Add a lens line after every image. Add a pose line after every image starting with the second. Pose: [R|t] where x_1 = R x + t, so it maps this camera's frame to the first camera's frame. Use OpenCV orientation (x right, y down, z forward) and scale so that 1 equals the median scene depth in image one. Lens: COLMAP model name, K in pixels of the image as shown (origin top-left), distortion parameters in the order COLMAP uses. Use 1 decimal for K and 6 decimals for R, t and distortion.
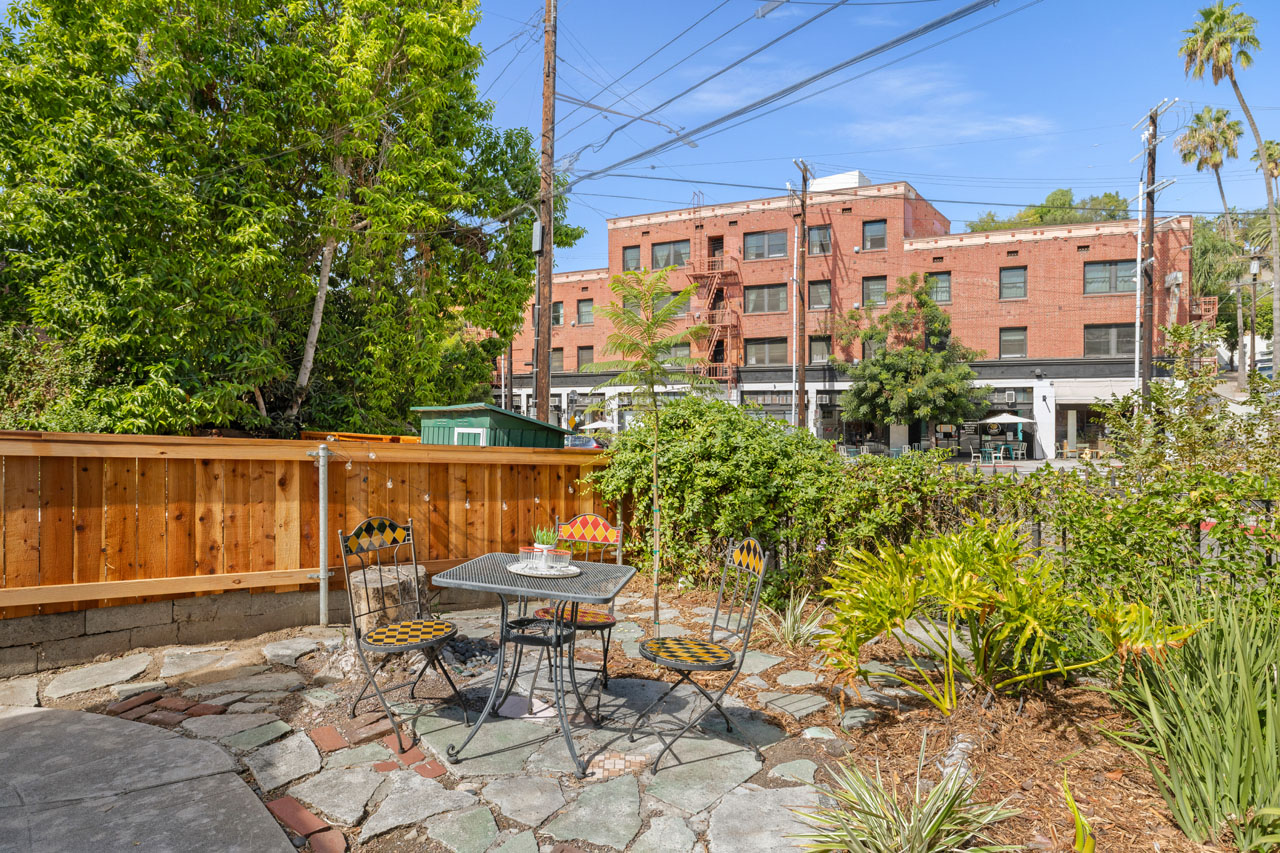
lens RADIAL K [[731.0, 0, 640.0], [0, 731.0, 426.5], [0, 0, 1]] dist [-0.016405, -0.000229]
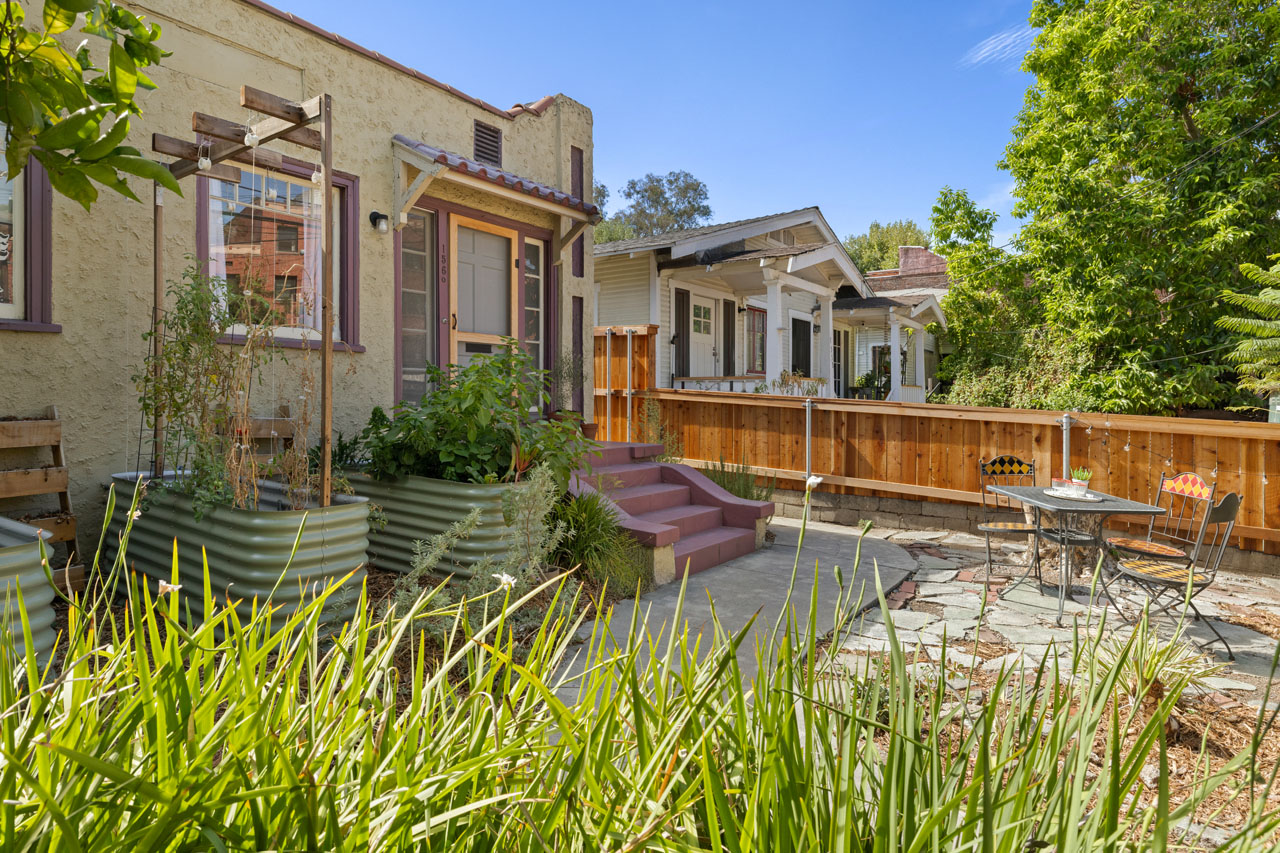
lens RADIAL K [[747.1, 0, 638.0], [0, 747.1, 401.0], [0, 0, 1]] dist [-0.001175, -0.000166]
pose [[0.268627, 0.001551, -0.963243, 0.254746], [-0.013307, 0.999909, -0.002101, 0.004895], [0.963152, 0.013383, 0.268624, -0.057909]]
